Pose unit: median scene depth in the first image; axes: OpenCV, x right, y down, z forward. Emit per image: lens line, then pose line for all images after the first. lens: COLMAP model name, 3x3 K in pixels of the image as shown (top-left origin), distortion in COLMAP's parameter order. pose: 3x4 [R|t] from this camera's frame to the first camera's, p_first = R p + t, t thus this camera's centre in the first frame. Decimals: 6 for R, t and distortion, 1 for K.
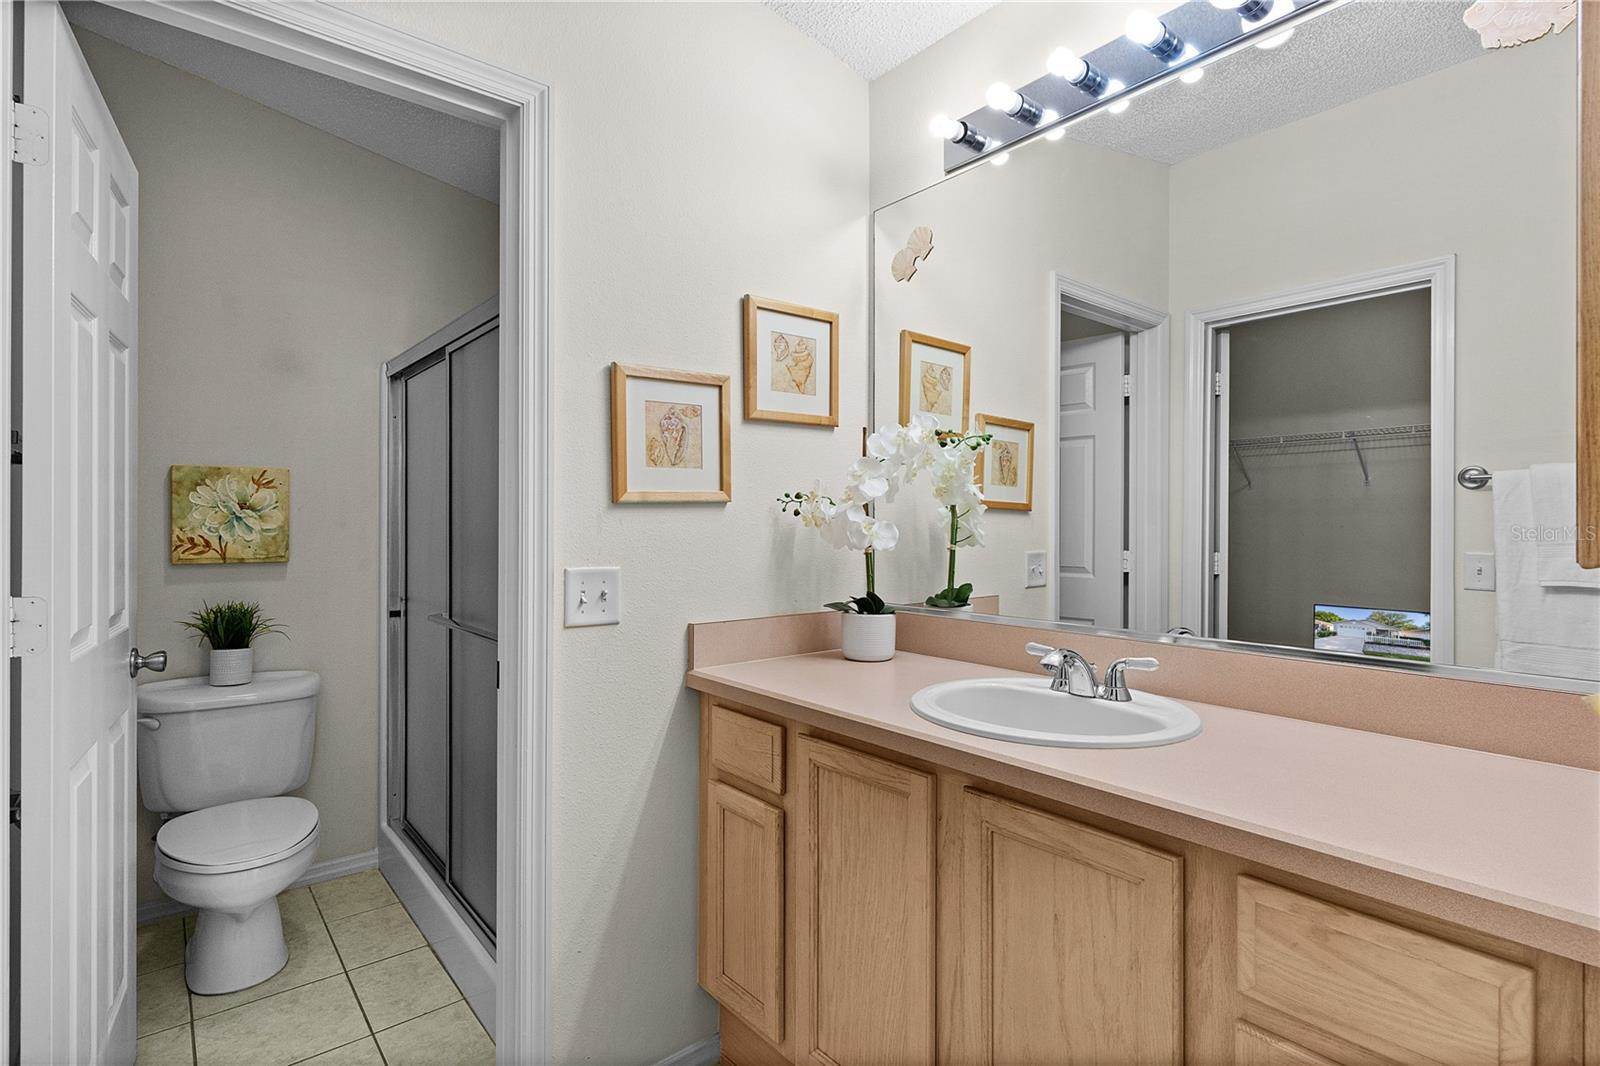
lens RADIAL K [[772.2, 0, 788.6], [0, 772.2, 524.0], [0, 0, 1]] dist [0.003330, 0.000819]
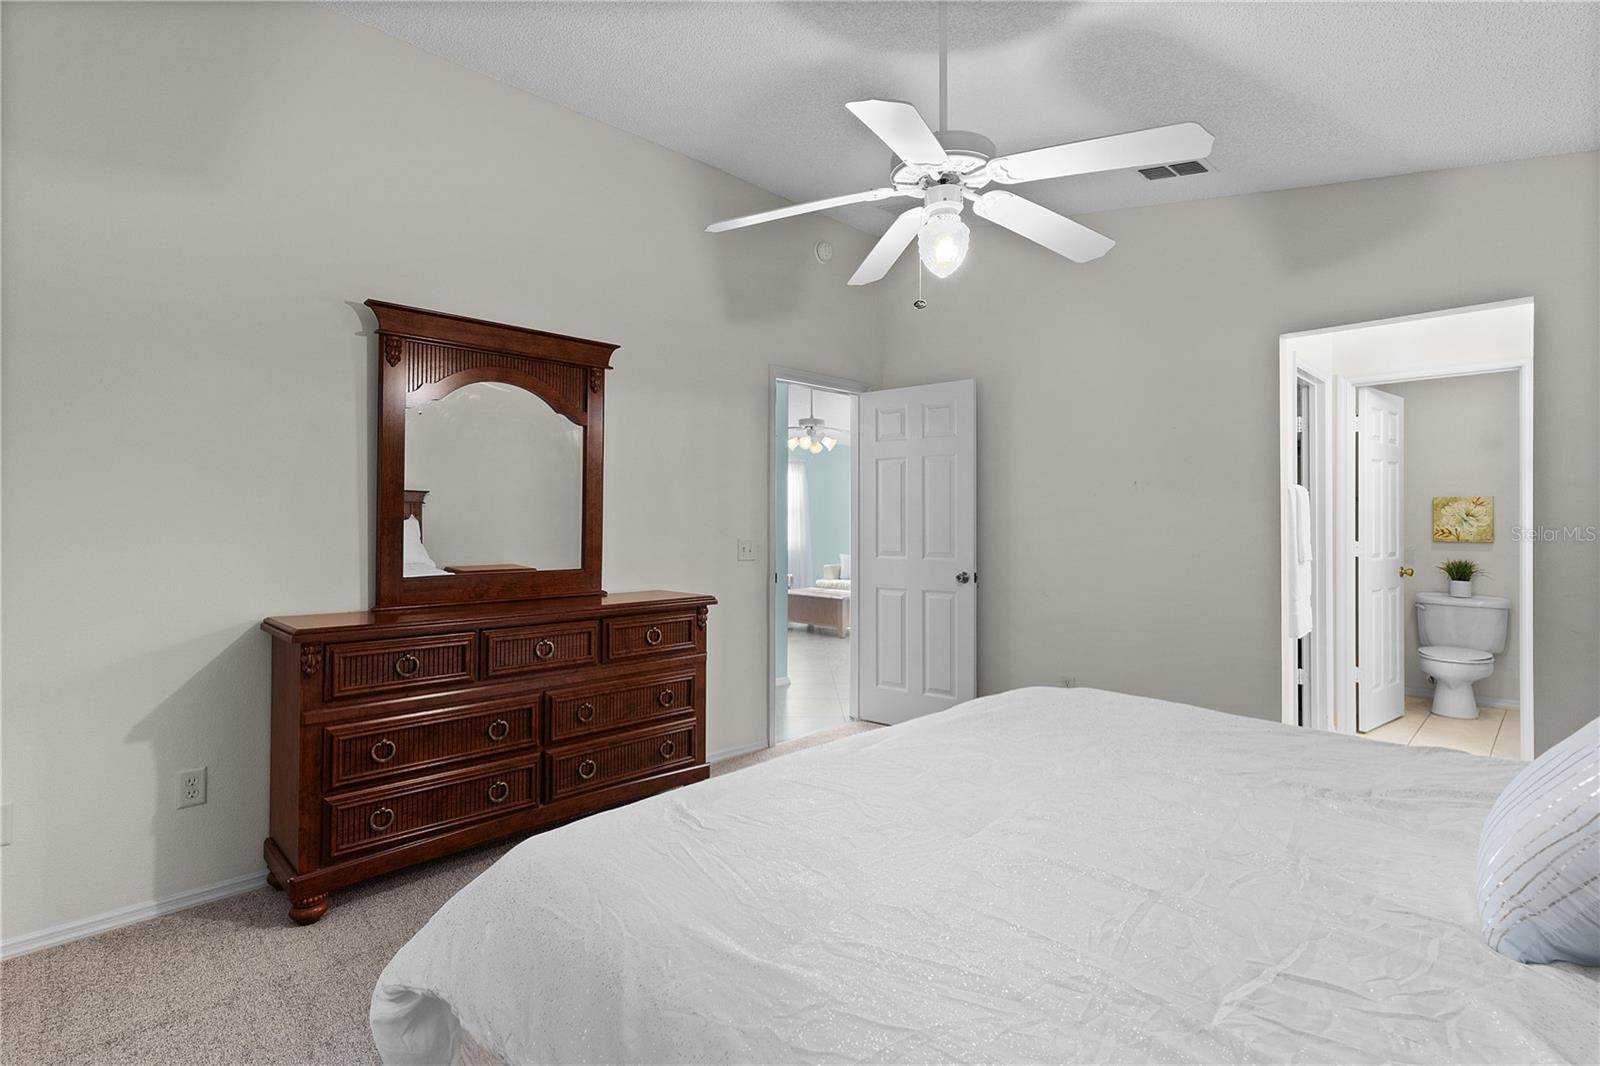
lens RADIAL K [[772.2, 0, 788.6], [0, 772.2, 524.0], [0, 0, 1]] dist [0.003330, 0.000819]
pose [[0.086068, -0.001945, -0.996287, 1.271439], [-0.001868, 0.999996, -0.002113, 0.010008], [0.996287, 0.002043, 0.086064, -1.054751]]
